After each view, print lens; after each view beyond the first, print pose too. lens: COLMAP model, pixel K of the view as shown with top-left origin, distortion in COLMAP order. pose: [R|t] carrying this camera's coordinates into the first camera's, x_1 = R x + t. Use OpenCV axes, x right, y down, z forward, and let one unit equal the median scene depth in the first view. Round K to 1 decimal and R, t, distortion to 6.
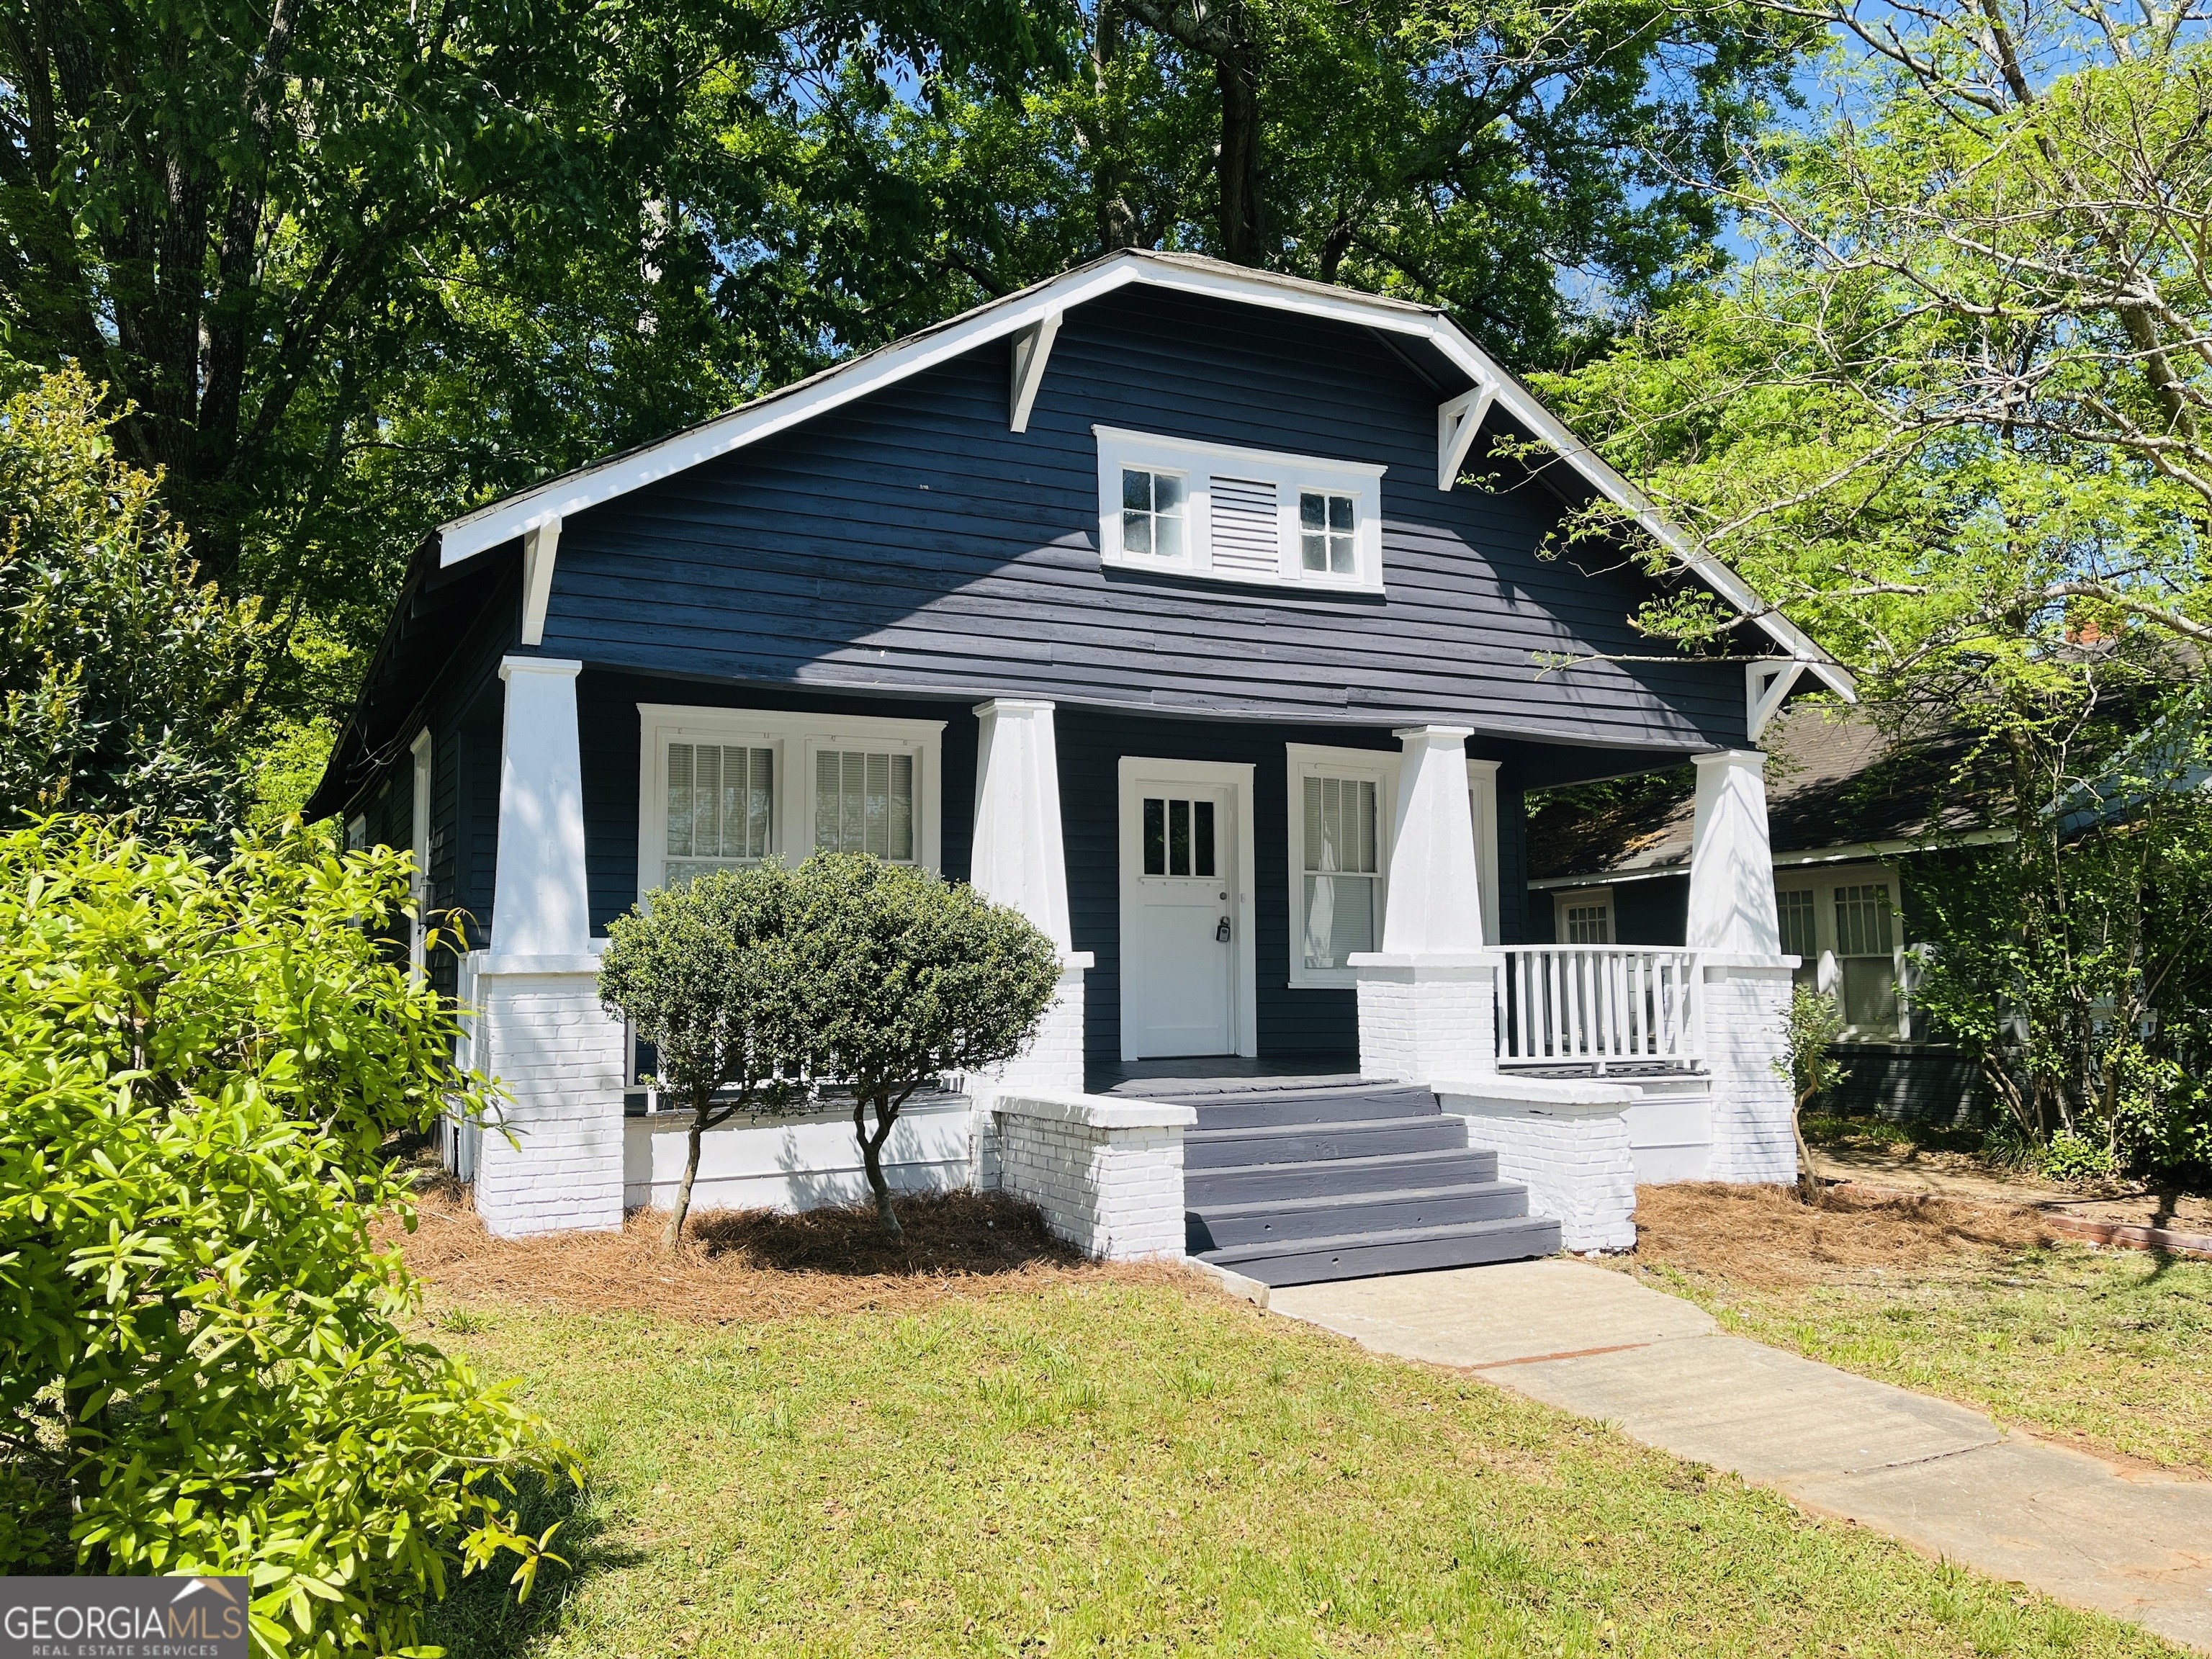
lens RADIAL K [[1671.0, 0, 1105.0], [0, 1671.0, 822.5], [0, 0, 1]] dist [0.072589, -0.100681]
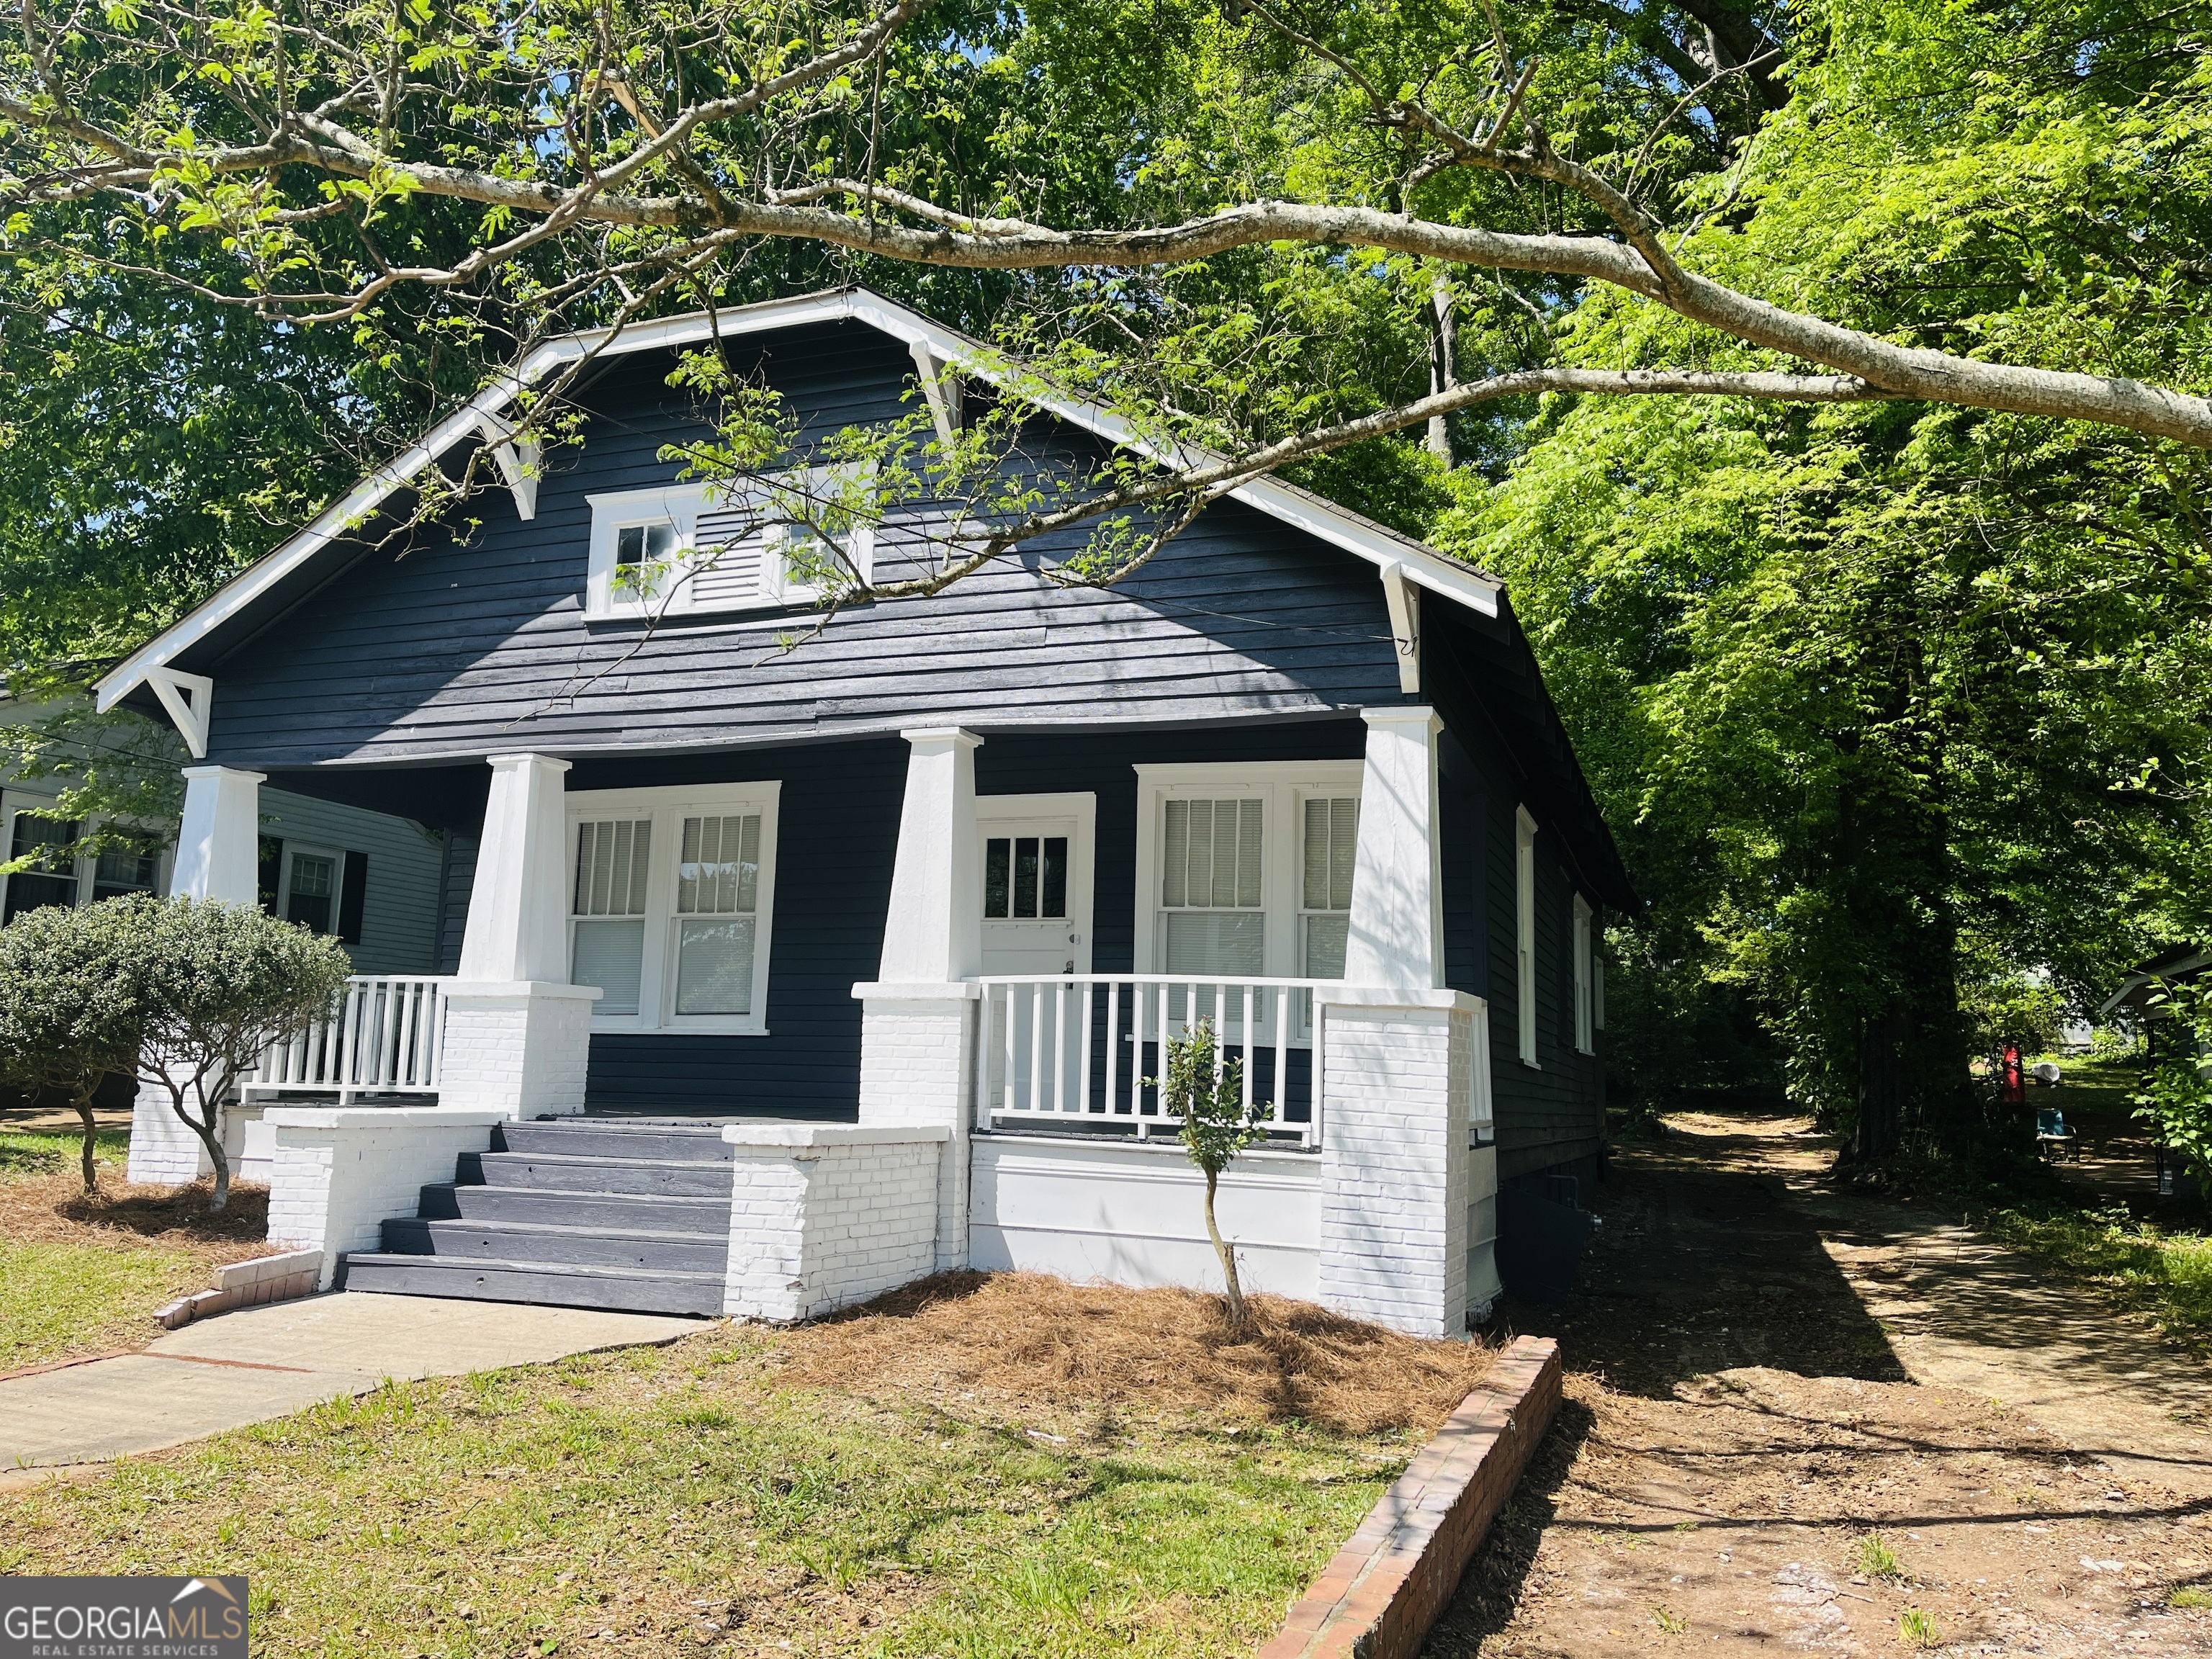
lens RADIAL K [[1671.0, 0, 1106.3], [0, 1671.0, 836.0], [0, 0, 1]] dist [0.072589, -0.100681]
pose [[0.683004, -0.079976, -0.726023, 0.934929], [0.035881, 0.996461, -0.076012, 0.072547], [0.729533, 0.025866, 0.683456, 0.475947]]
